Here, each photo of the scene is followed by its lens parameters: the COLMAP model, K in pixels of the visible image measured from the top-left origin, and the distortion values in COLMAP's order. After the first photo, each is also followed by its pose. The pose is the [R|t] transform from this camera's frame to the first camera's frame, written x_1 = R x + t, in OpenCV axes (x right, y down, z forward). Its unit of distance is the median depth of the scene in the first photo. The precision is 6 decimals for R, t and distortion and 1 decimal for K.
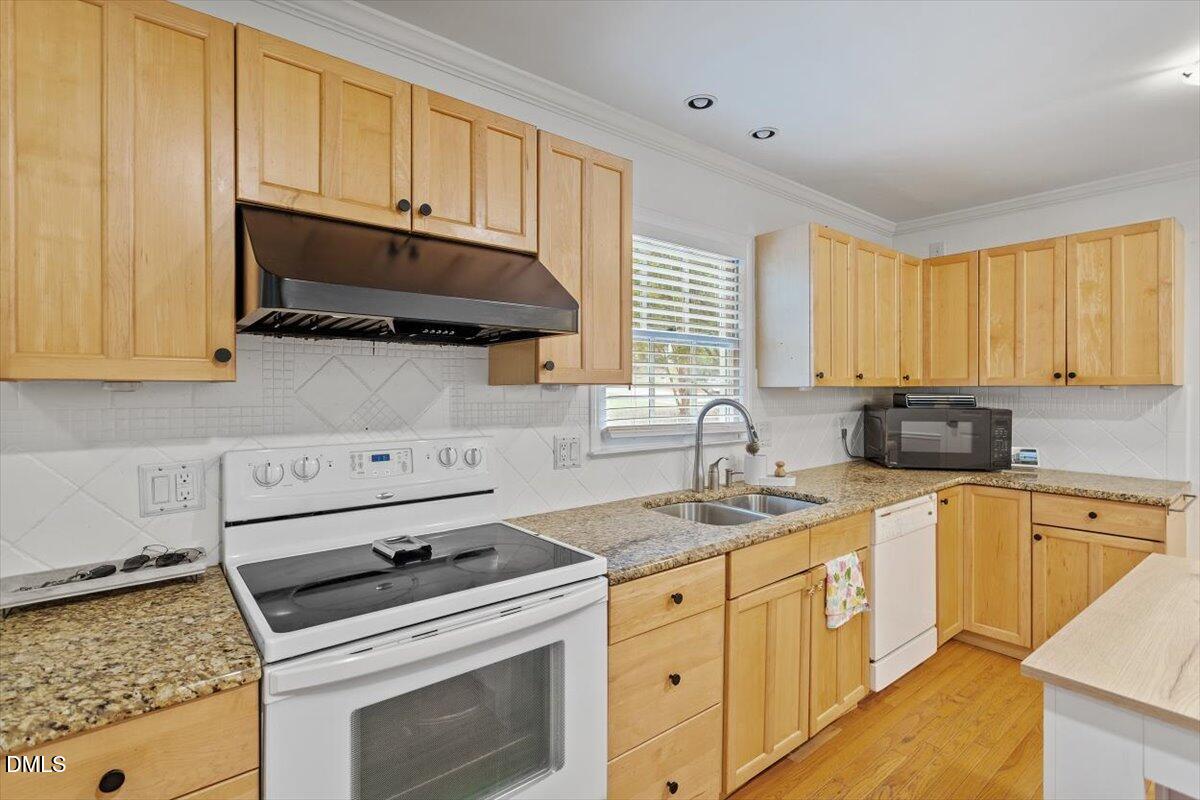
lens RADIAL K [[566.5, 0, 601.6], [0, 566.5, 394.0], [0, 0, 1]] dist [0.001333, 0.001716]
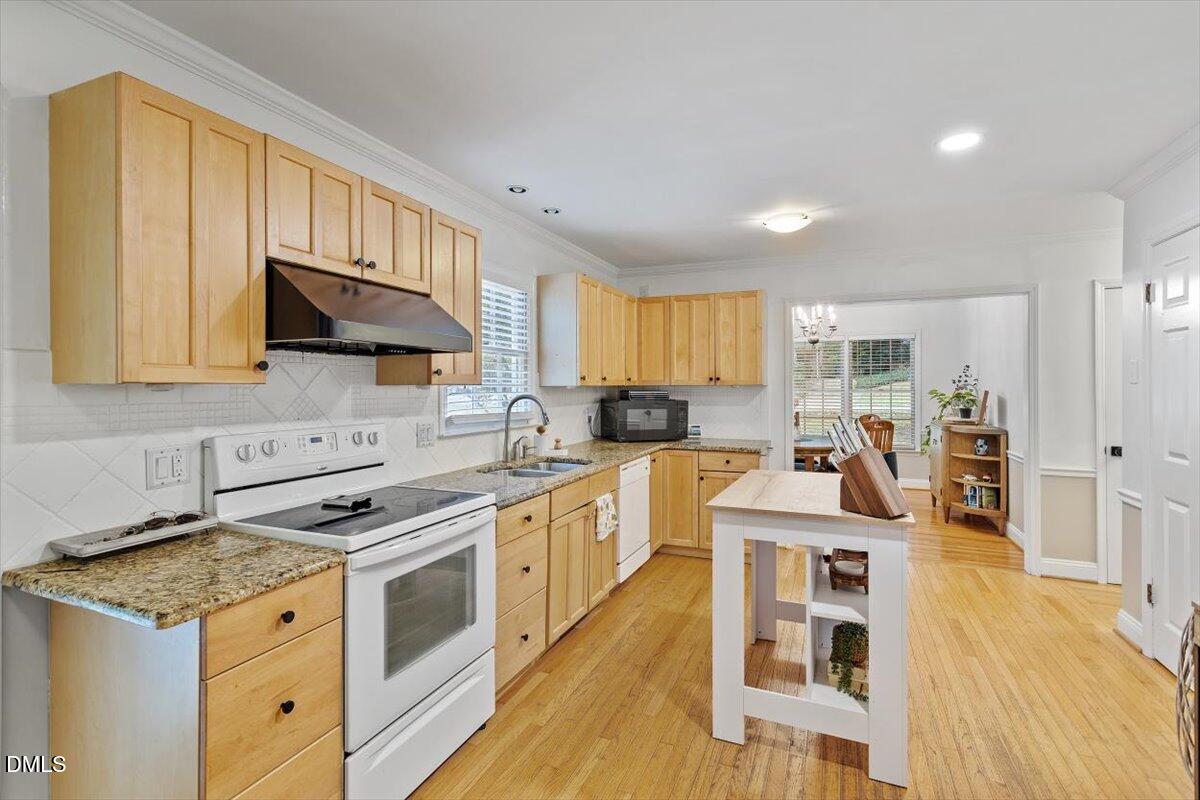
lens RADIAL K [[566.5, 0, 598.0], [0, 566.5, 393.3], [0, 0, 1]] dist [0.001333, 0.001716]
pose [[0.882556, -0.004674, 0.470184, -0.384357], [0.002655, 0.999984, 0.004957, -0.001863], [-0.470200, -0.003127, 0.882555, -0.438943]]
